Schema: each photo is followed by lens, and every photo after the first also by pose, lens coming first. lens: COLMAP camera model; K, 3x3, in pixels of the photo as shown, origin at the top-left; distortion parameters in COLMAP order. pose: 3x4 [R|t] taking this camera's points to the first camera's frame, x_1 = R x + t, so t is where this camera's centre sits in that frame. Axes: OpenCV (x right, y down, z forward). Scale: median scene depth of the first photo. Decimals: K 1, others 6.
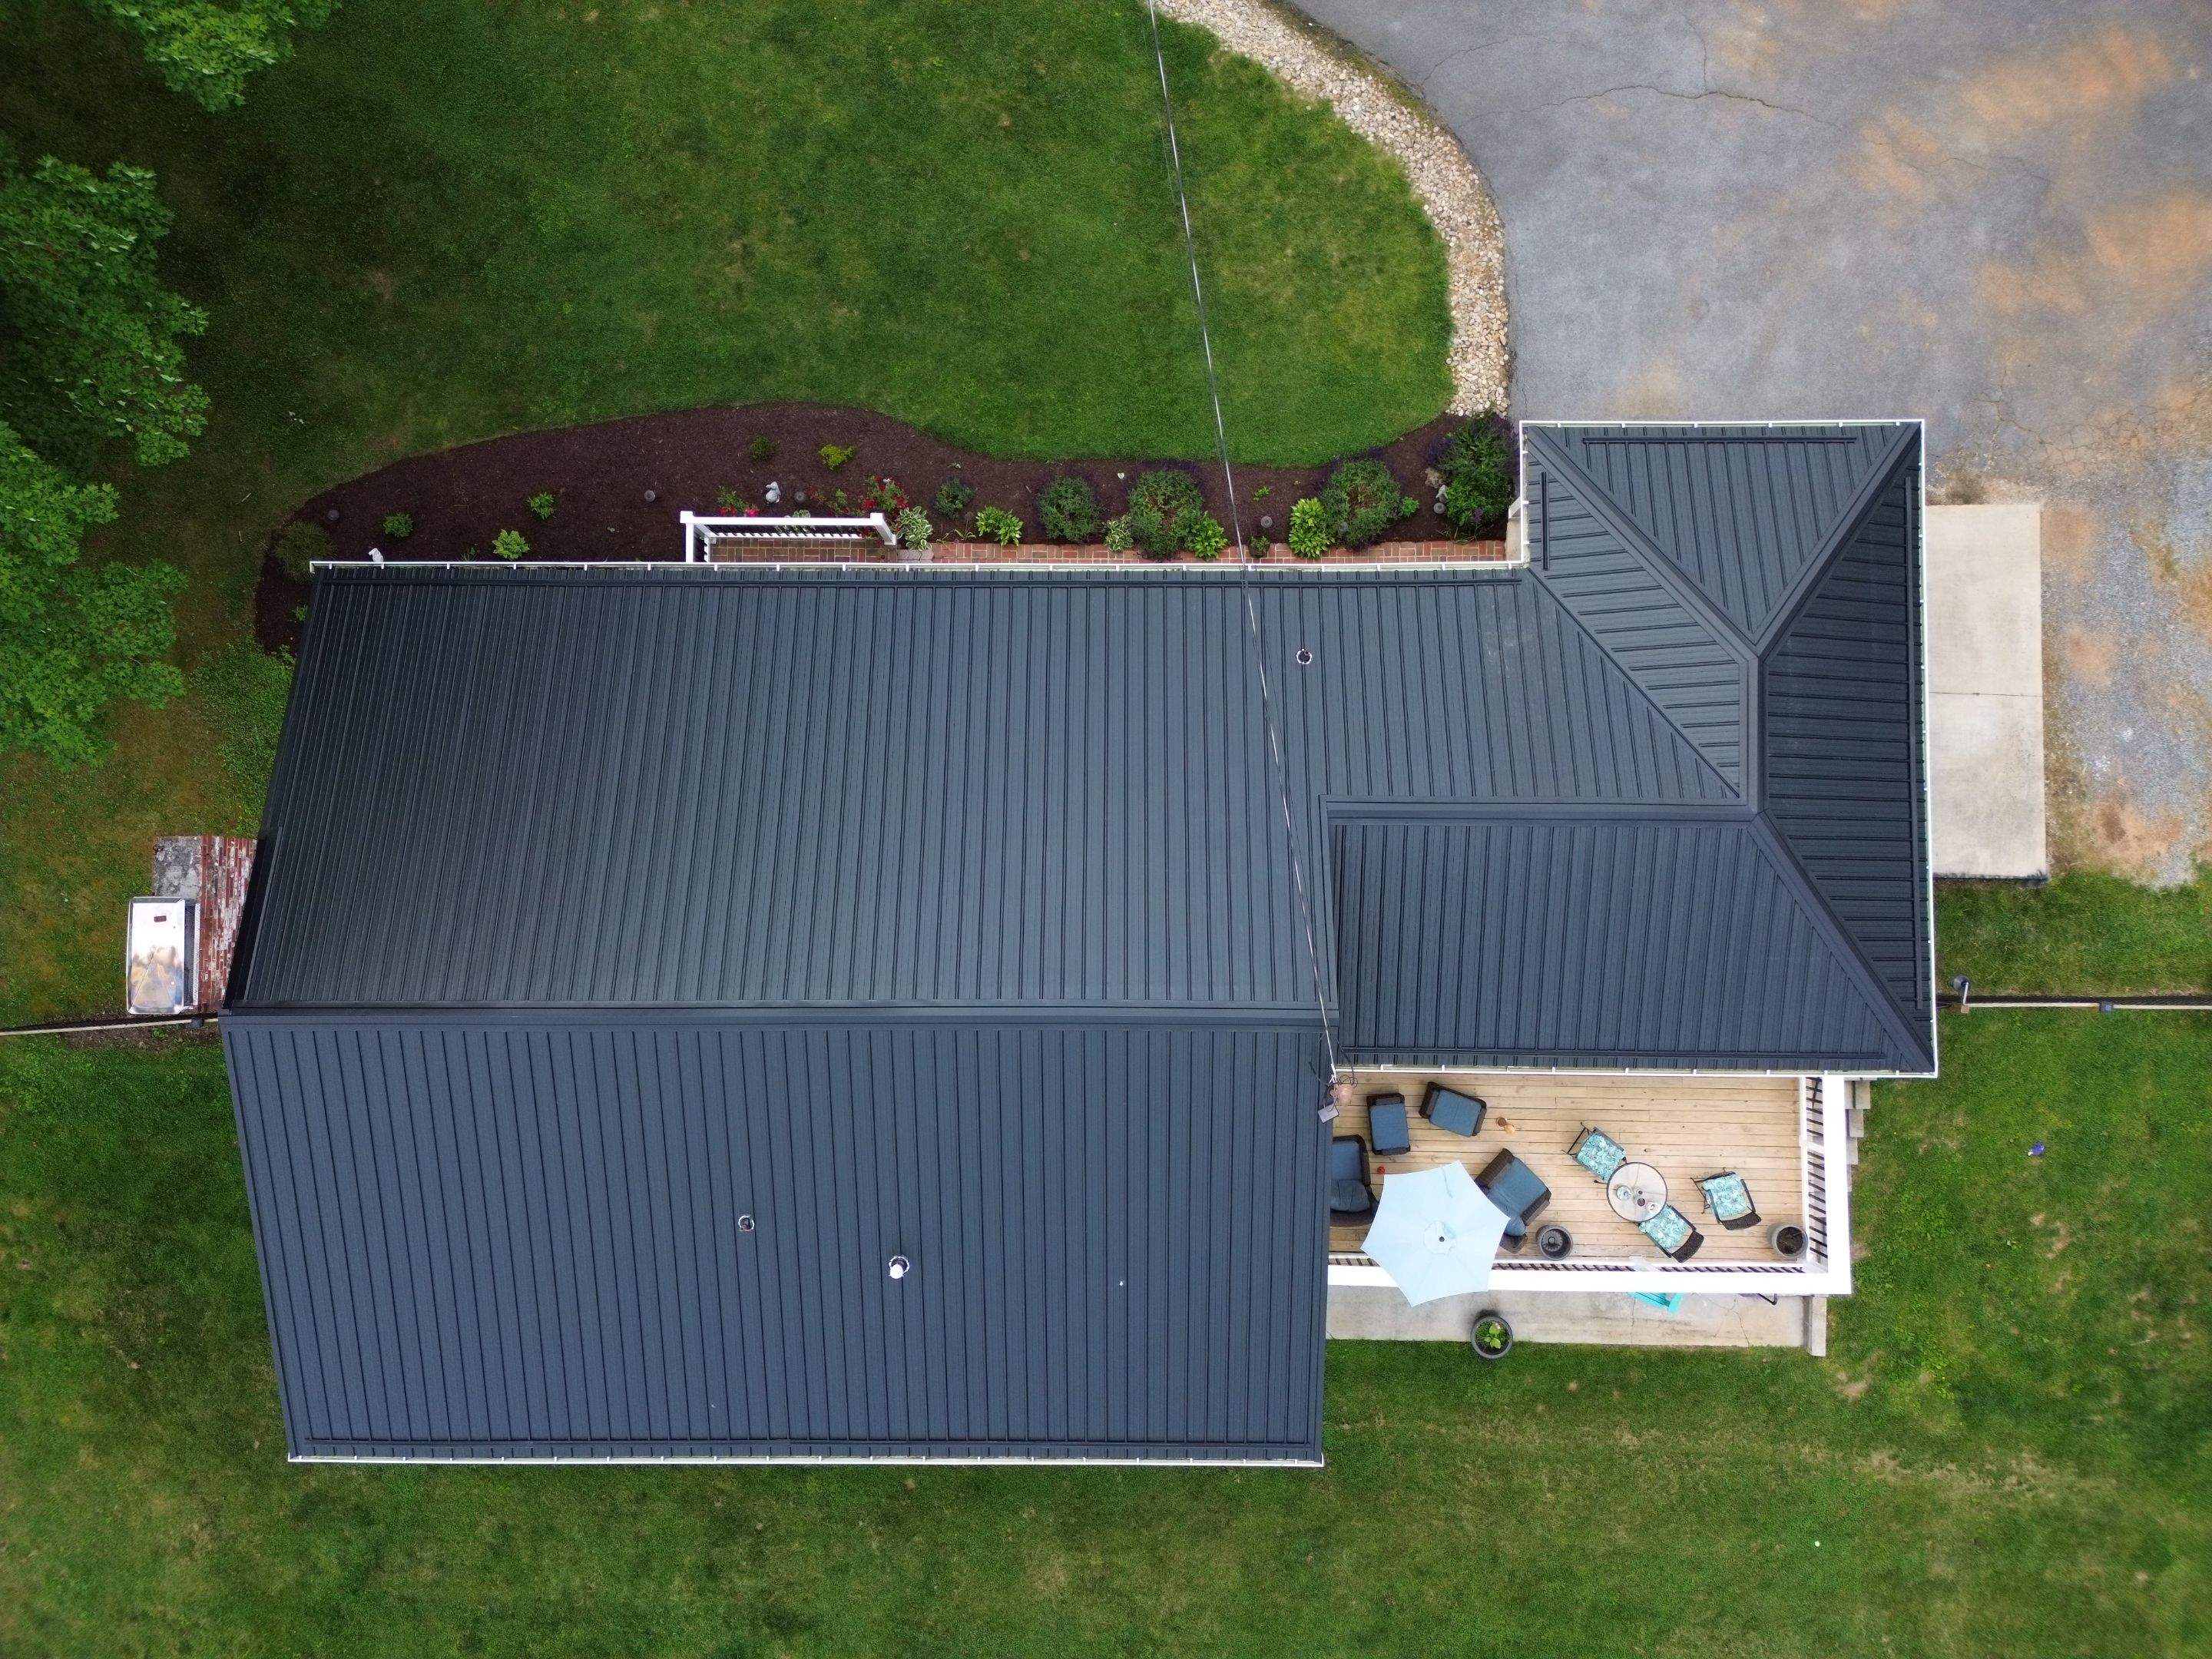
lens RADIAL K [[1524.4, 0, 1106.0], [0, 1524.4, 829.5], [0, 0, 1]] dist [0.053137, -0.059013]
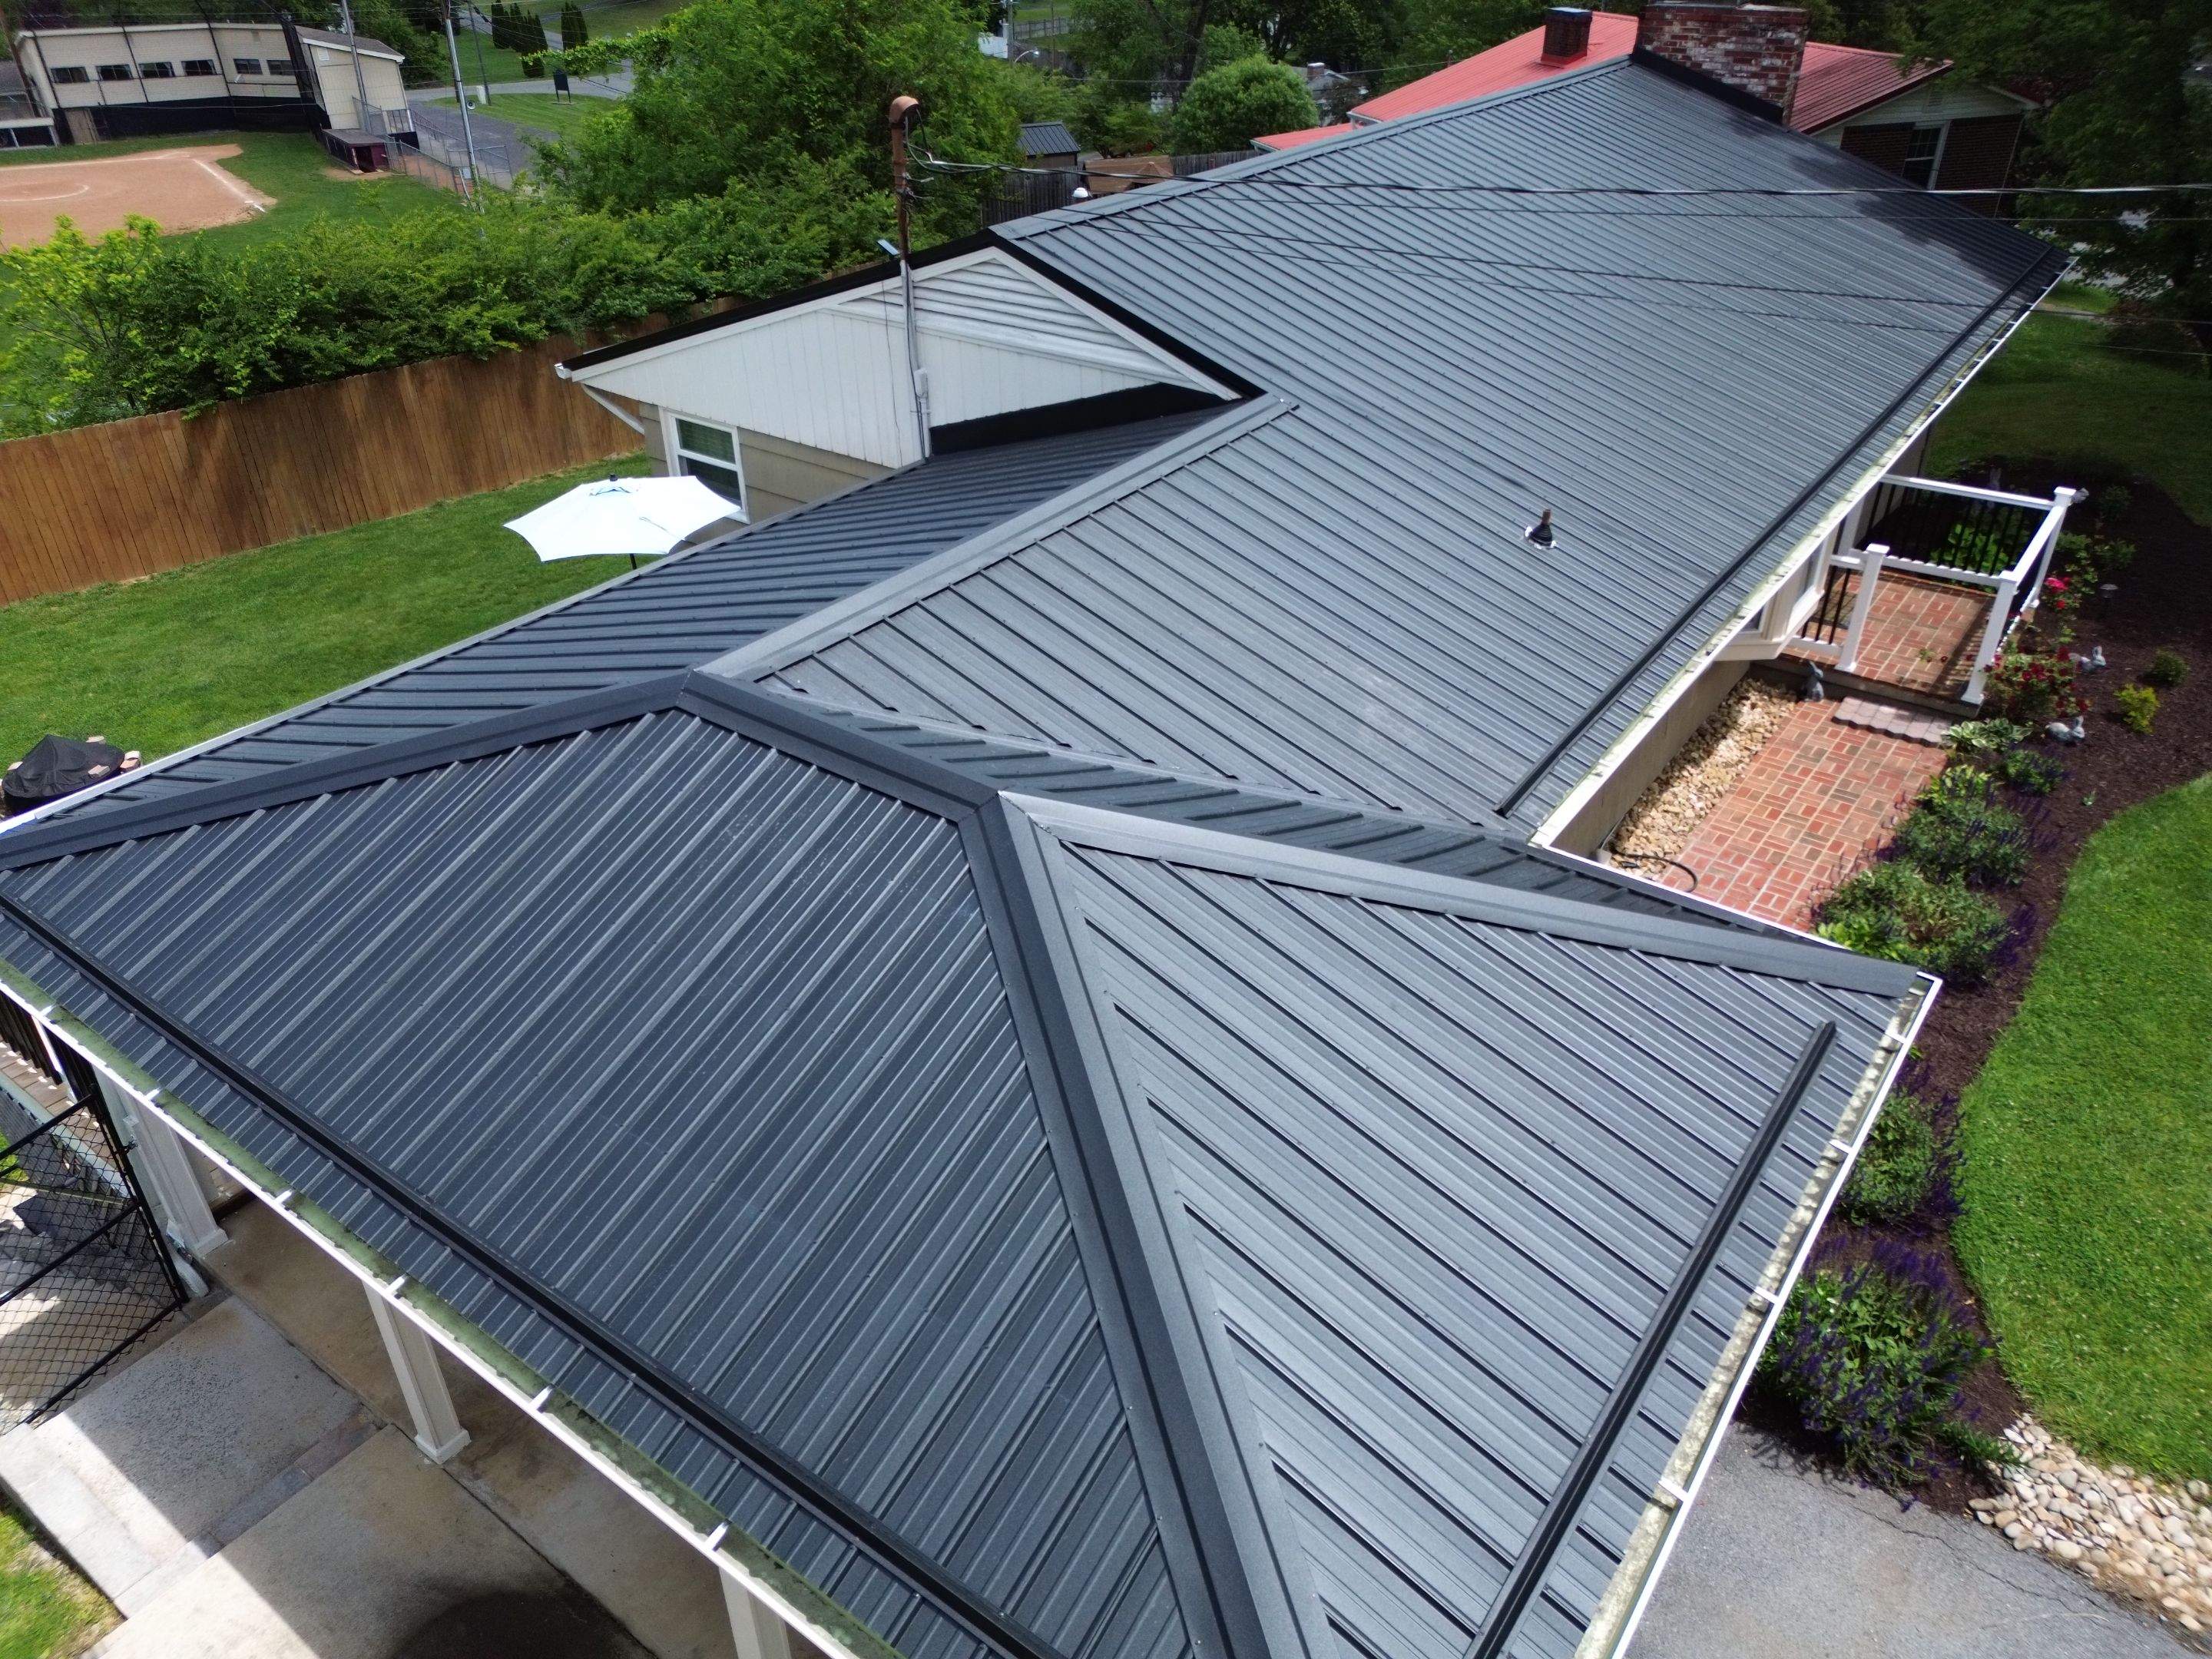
lens RADIAL K [[1543.0, 0, 1105.7], [0, 1543.0, 828.3], [0, 0, 1]] dist [0.062110, -0.056227]
pose [[-0.589395, 0.449363, -0.671332, 0.532739], [-0.805121, -0.258559, 0.533786, -0.261668], [0.066285, 0.855114, 0.514185, 0.691088]]
